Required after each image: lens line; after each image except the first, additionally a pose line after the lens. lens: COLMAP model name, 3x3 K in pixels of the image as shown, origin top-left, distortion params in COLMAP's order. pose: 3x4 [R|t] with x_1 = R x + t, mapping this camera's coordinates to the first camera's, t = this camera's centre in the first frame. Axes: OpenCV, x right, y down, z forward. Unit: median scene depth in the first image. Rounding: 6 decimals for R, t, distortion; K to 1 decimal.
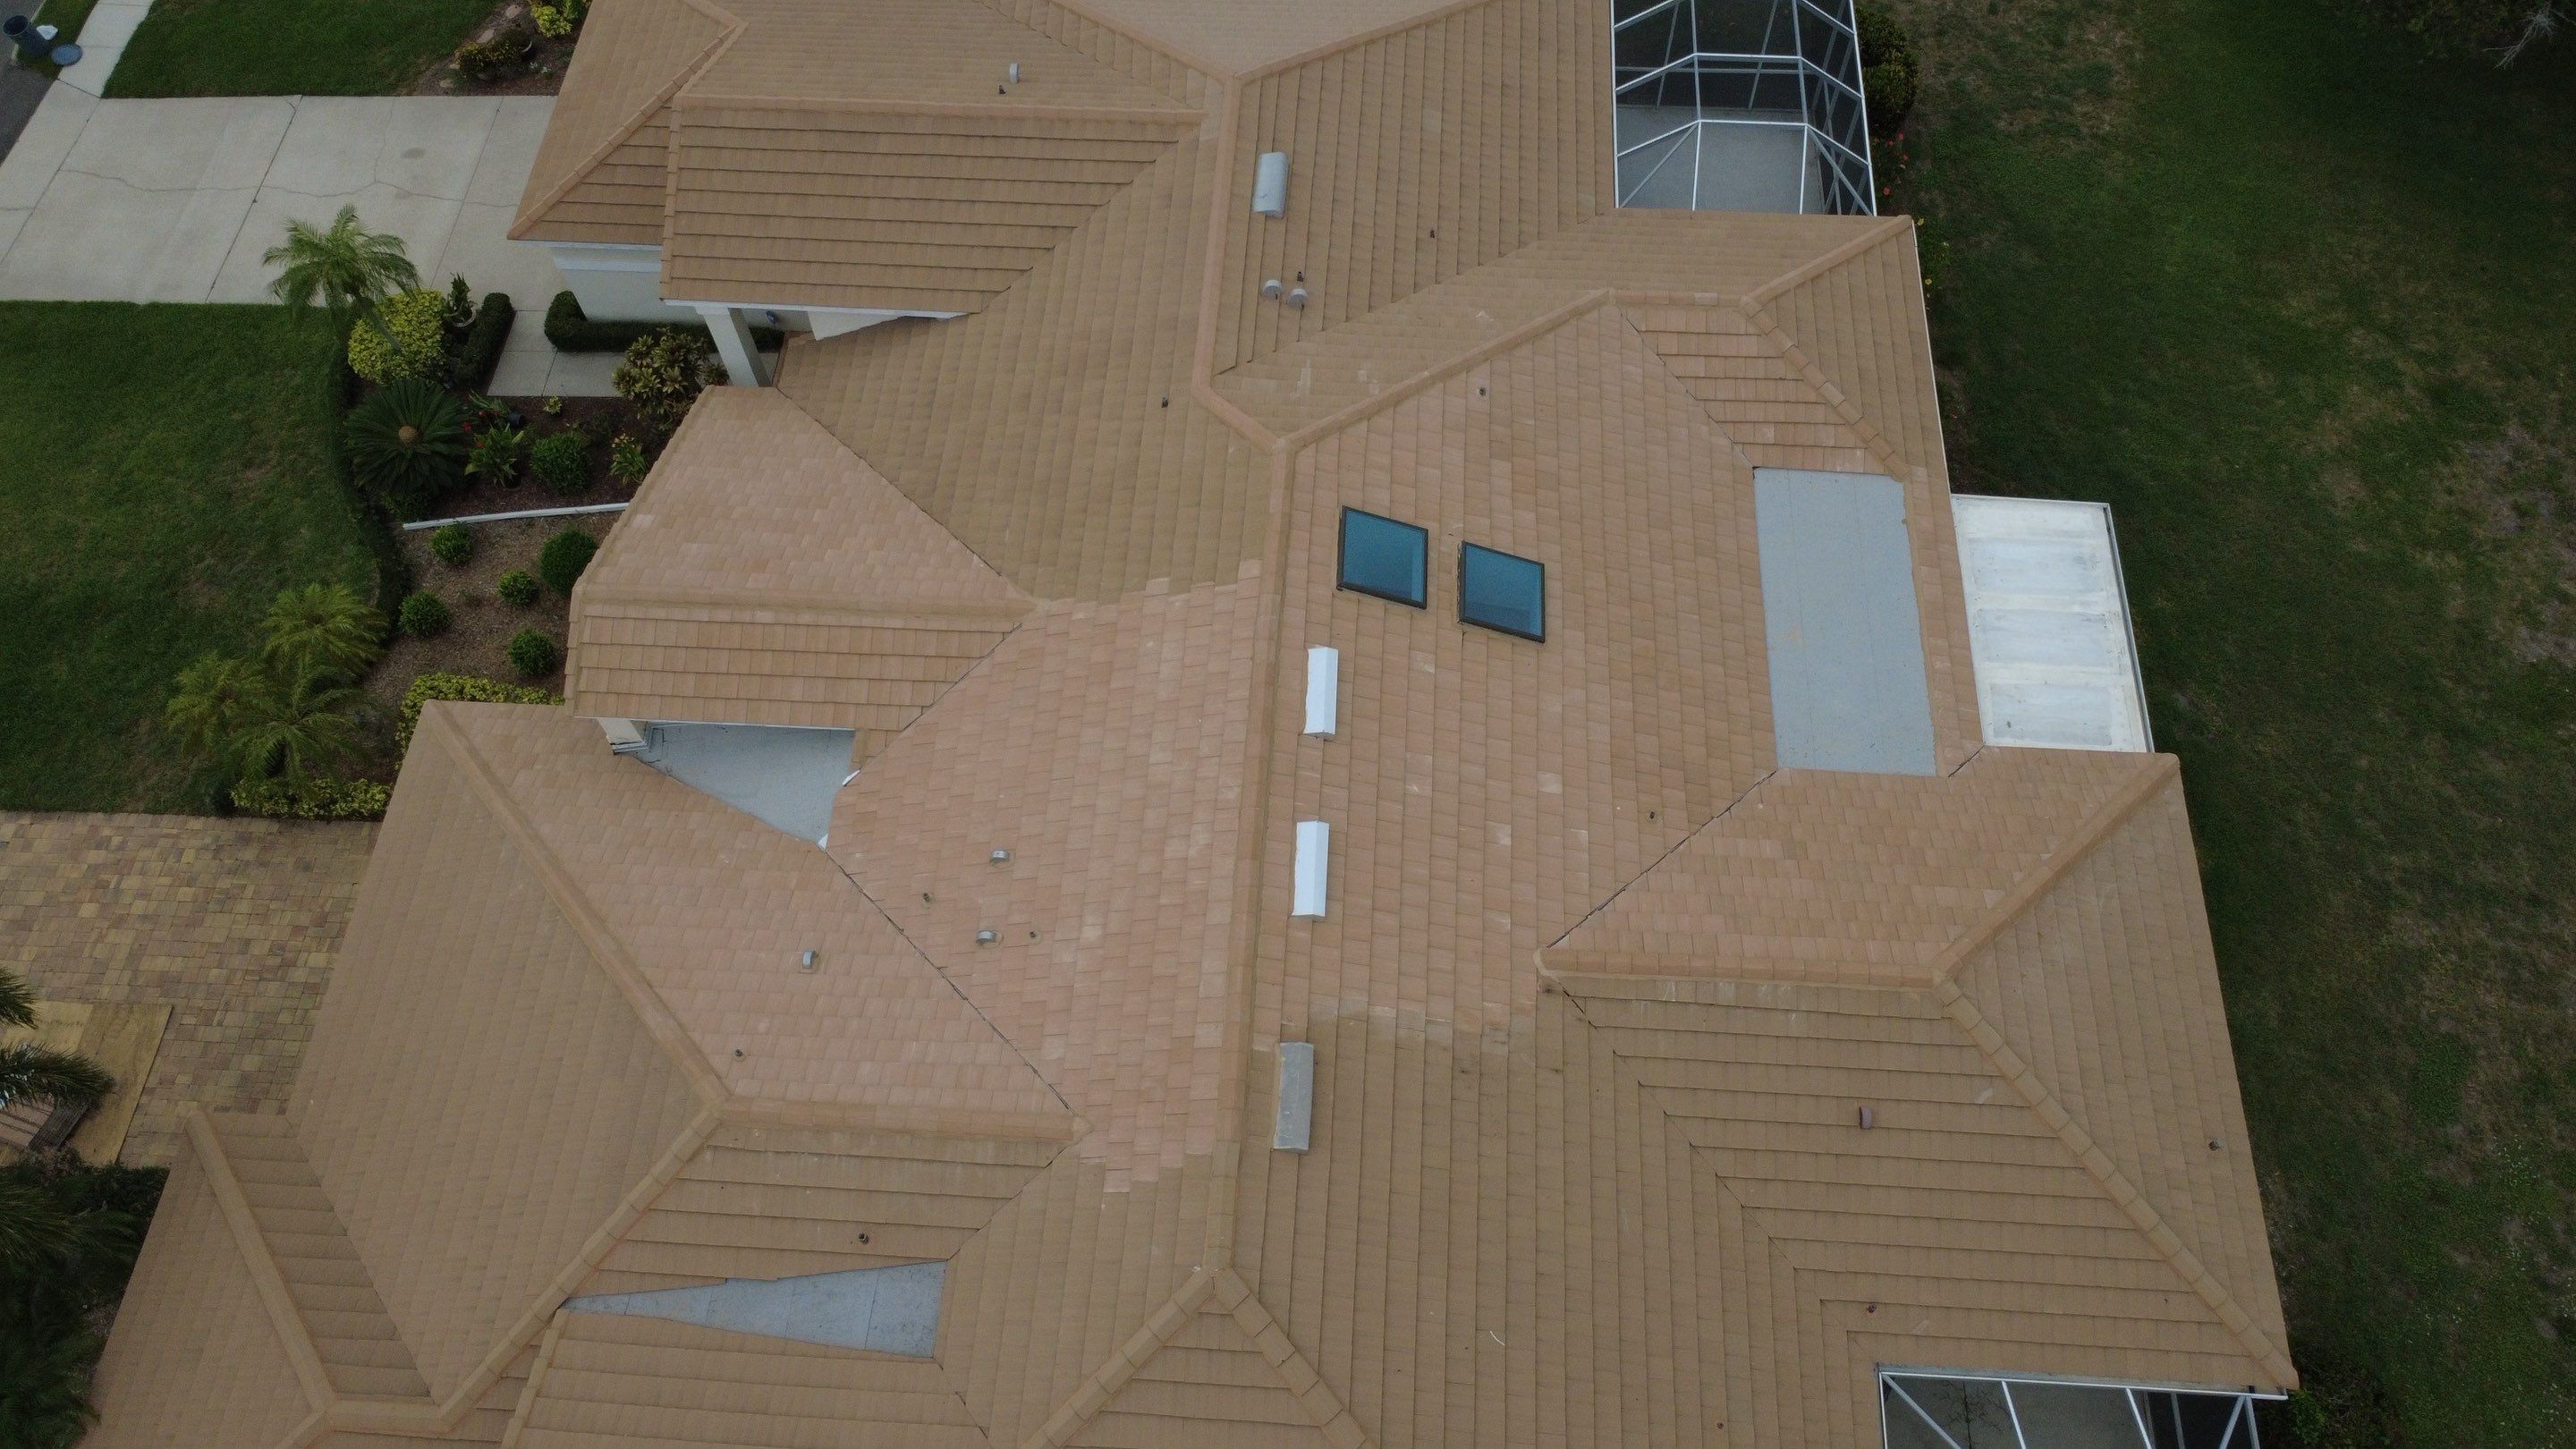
lens RADIAL K [[1873.2, 0, 1284.1], [0, 1873.2, 719.5], [0, 0, 1]] dist [-0.007604, 0.011454]
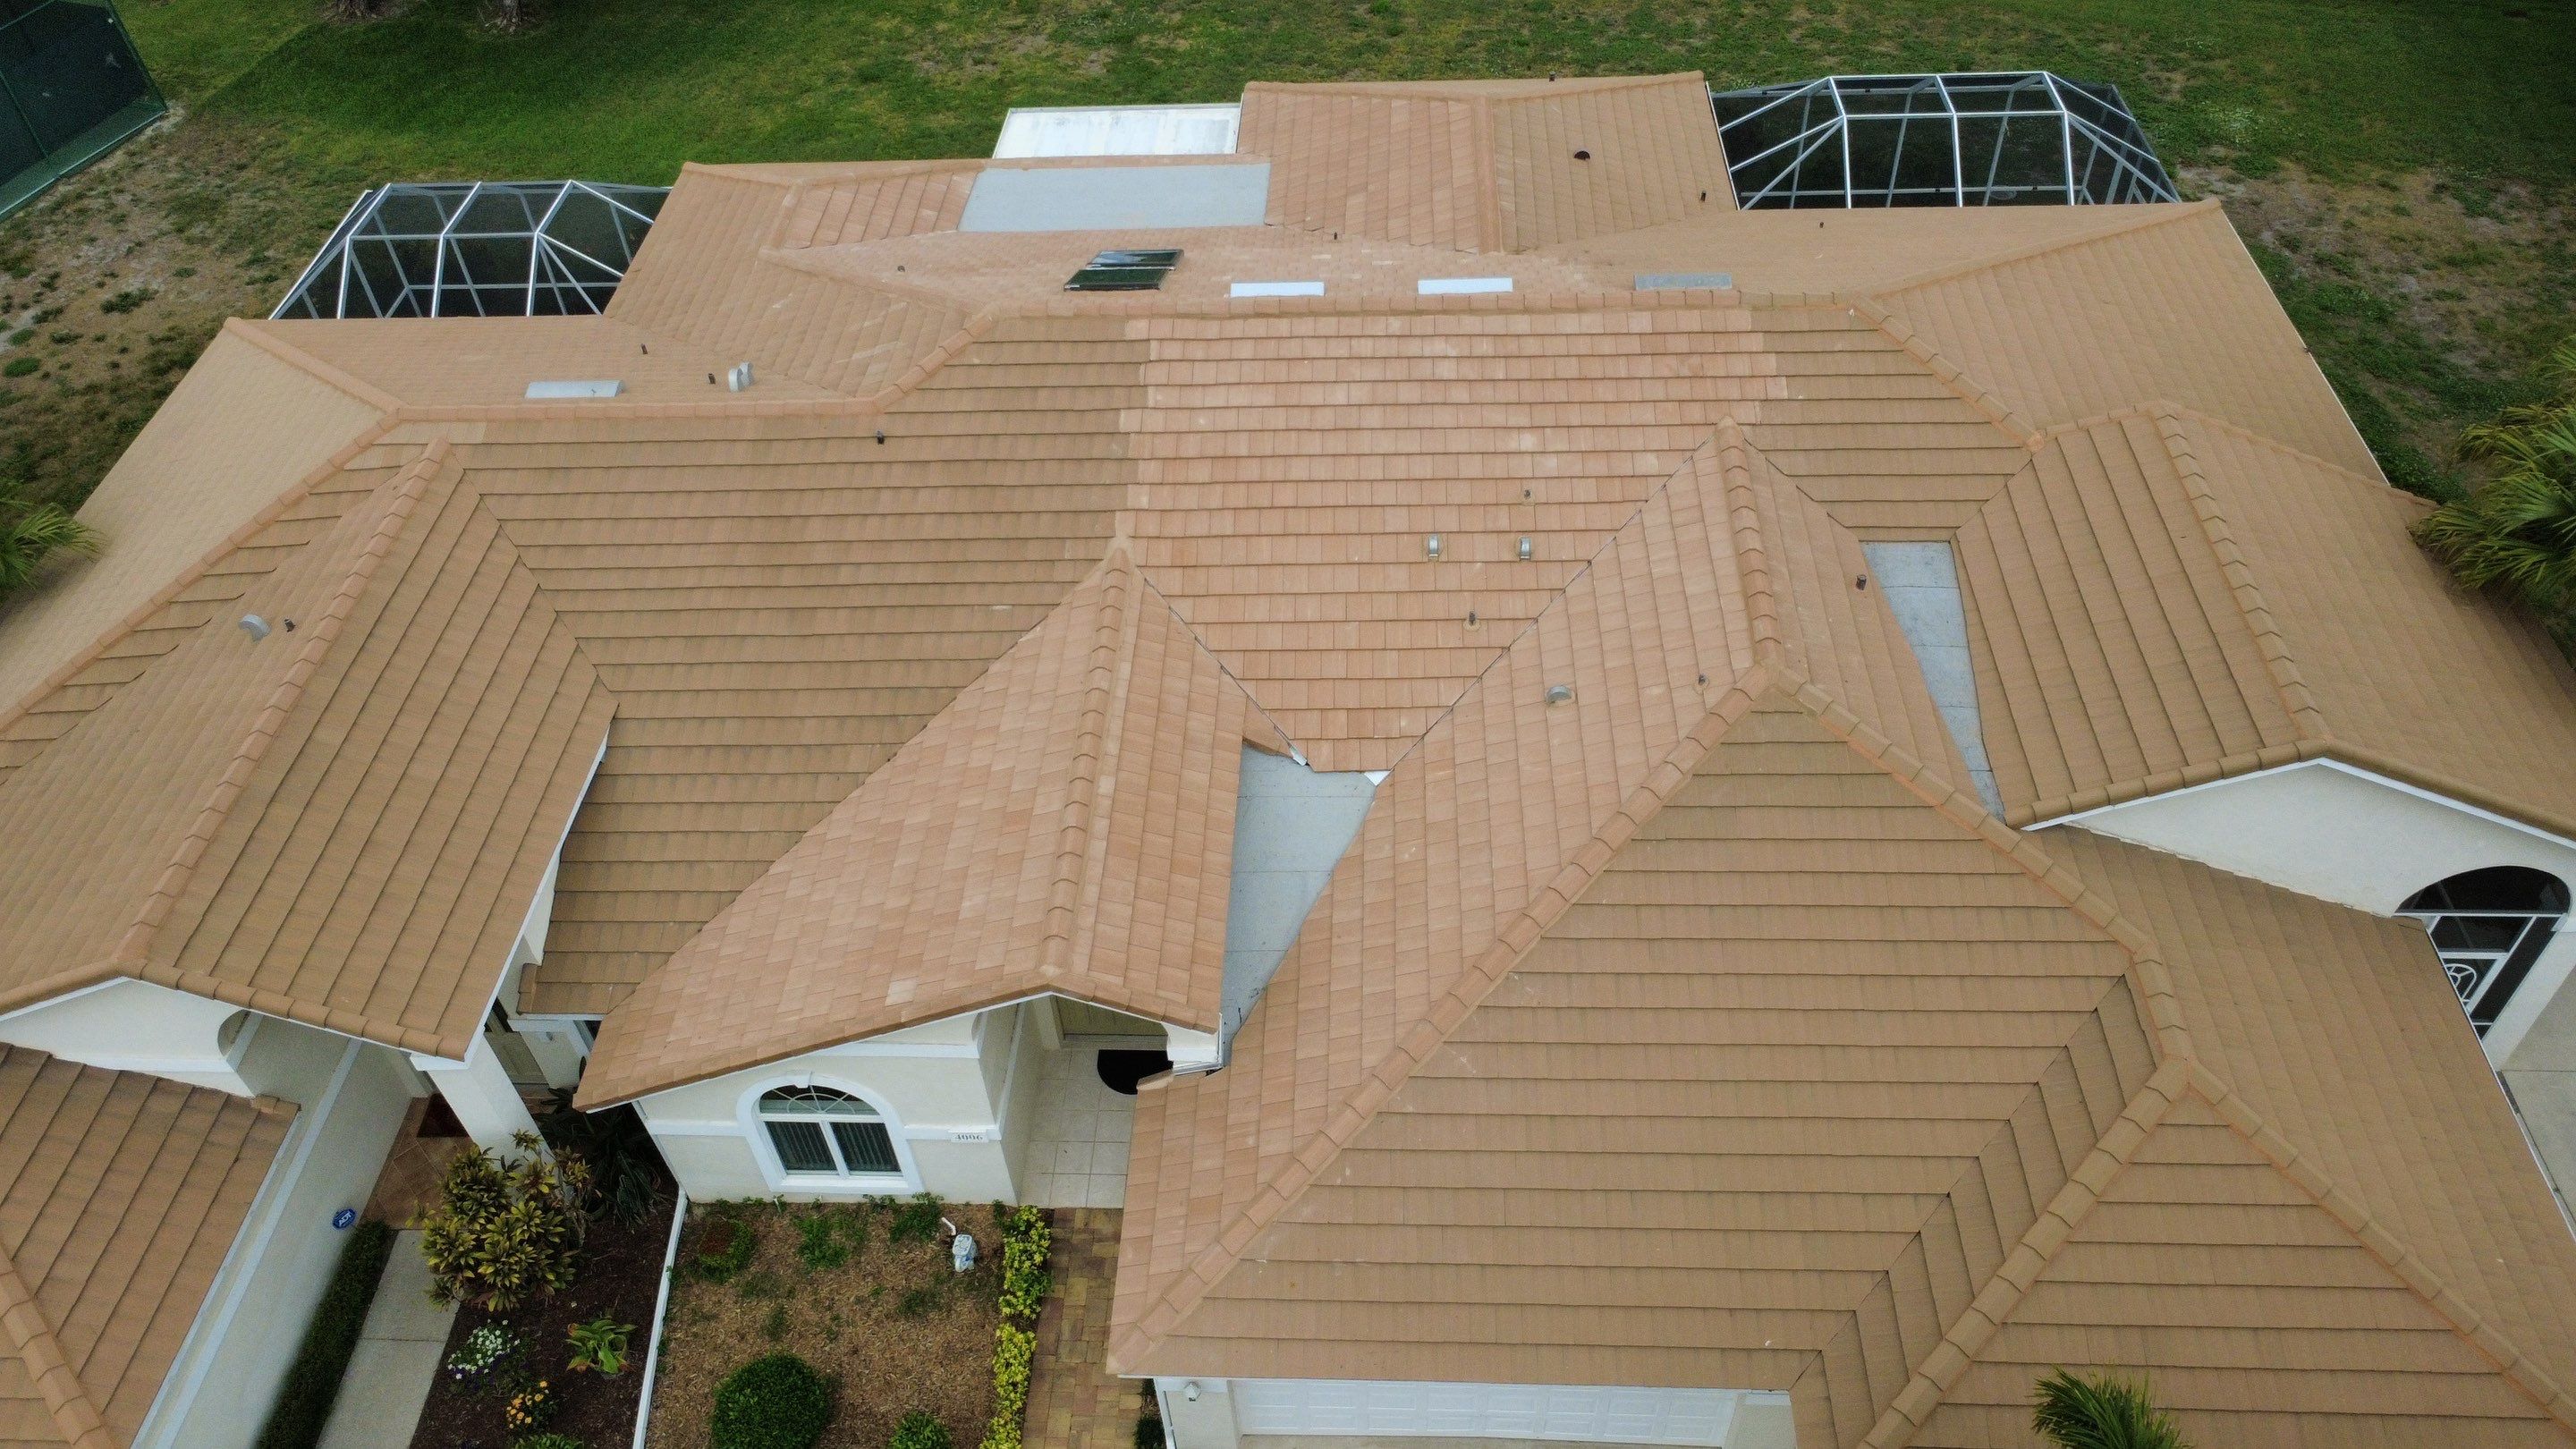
lens RADIAL K [[1873.2, 0, 1280.7], [0, 1873.2, 724.1], [0, 0, 1]] dist [-0.007604, 0.011454]
pose [[-0.017421, -0.687962, 0.725538, -0.798452], [0.892548, 0.316337, 0.321385, -0.240231], [-0.450615, 0.653177, 0.608528, 0.459211]]
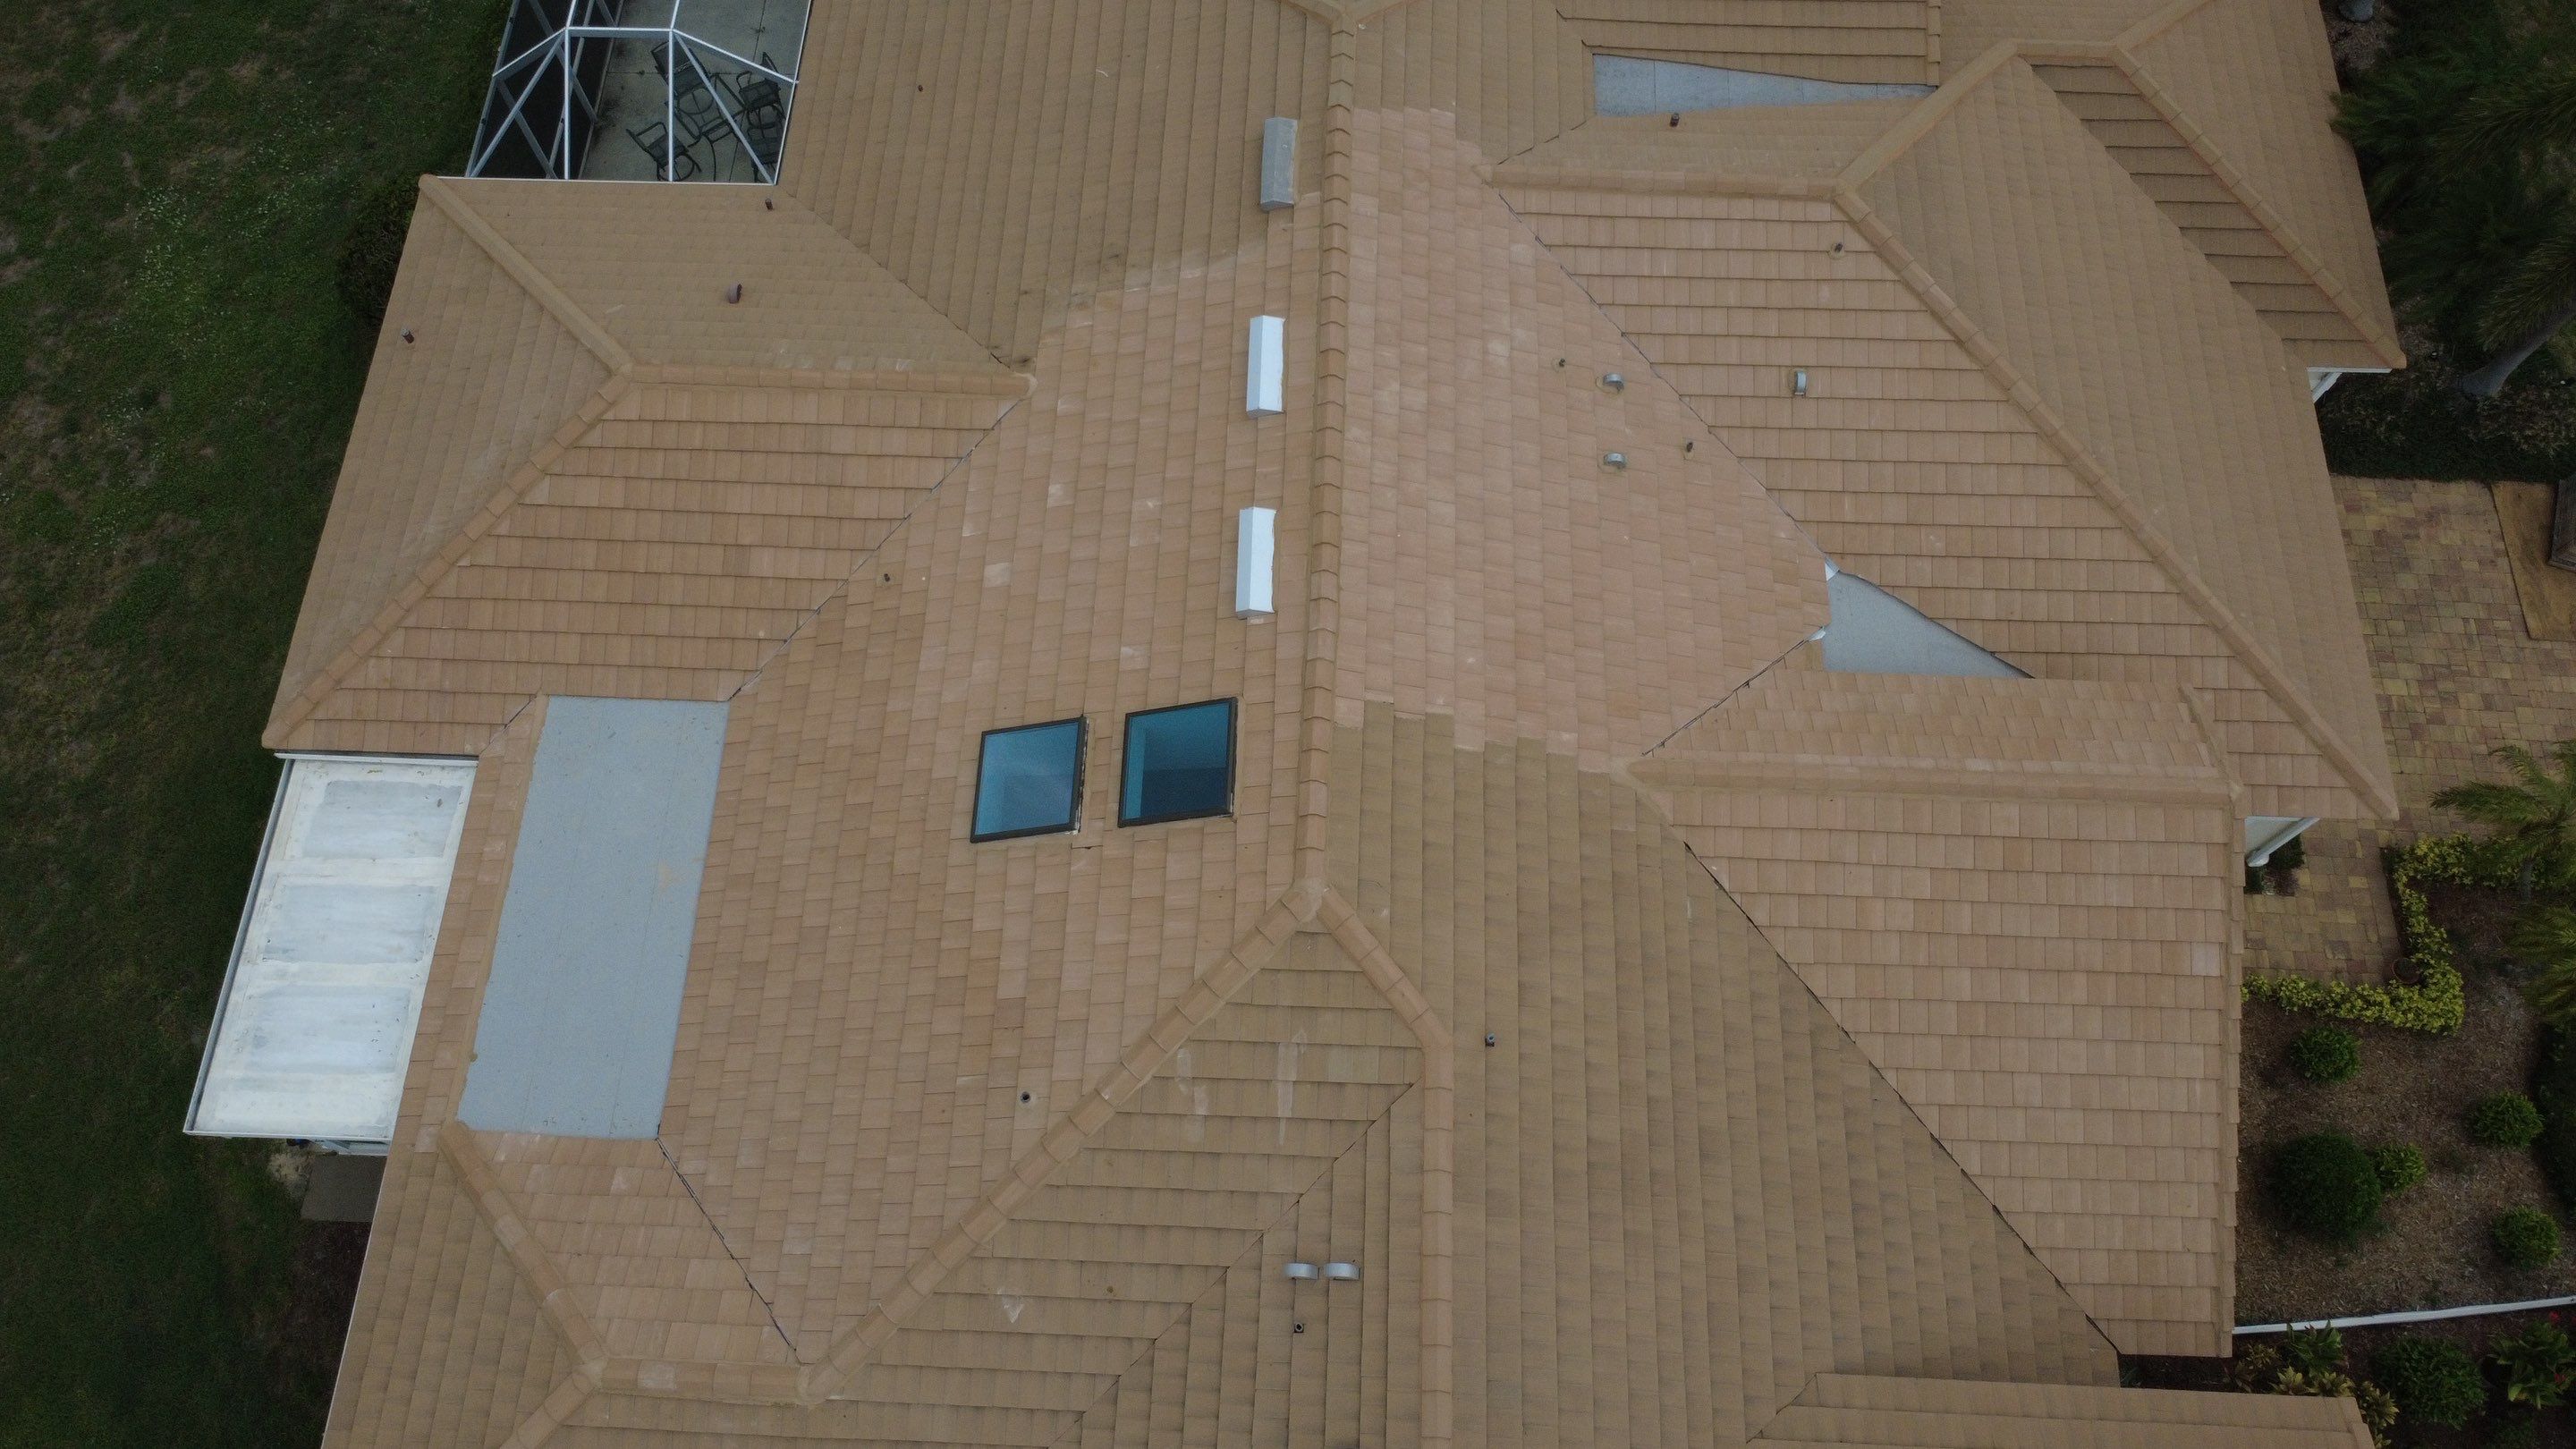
lens RADIAL K [[1873.2, 0, 1282.3], [0, 1873.2, 723.0], [0, 0, 1]] dist [-0.007604, 0.011454]
pose [[-0.998993, 0.035927, 0.026884, -0.010403], [-0.000061, -0.600210, 0.799842, -0.641368], [0.044872, 0.799035, 0.599608, 0.490273]]
